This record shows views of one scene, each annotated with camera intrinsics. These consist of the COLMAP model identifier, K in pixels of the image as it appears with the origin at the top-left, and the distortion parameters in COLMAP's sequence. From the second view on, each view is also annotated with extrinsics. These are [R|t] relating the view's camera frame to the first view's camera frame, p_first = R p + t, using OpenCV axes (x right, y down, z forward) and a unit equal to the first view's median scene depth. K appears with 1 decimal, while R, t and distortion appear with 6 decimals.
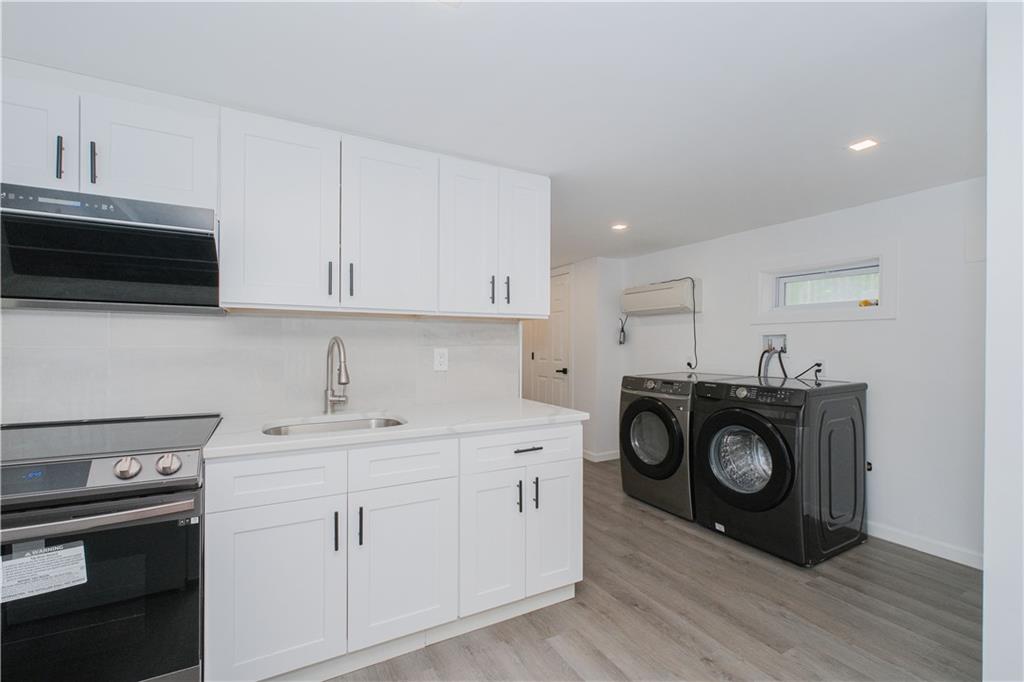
lens RADIAL K [[430.8, 0, 509.8], [0, 430.8, 345.1], [0, 0, 1]] dist [0.000515, 0.000458]
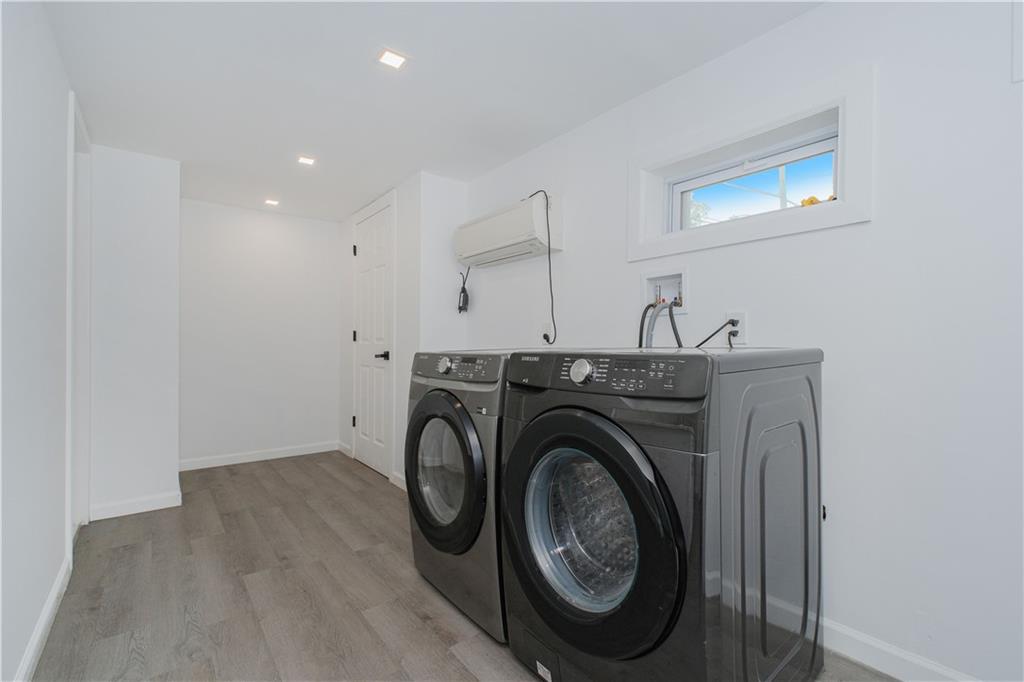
lens RADIAL K [[437.2, 0, 538.7], [0, 437.2, 344.7], [0, 0, 1]] dist [0.016461, -0.000079]
pose [[0.974897, 0.000795, 0.222653, 0.336641], [-0.001049, 0.999999, 0.001026, 0.070488], [-0.222652, -0.001234, 0.974897, 0.490578]]
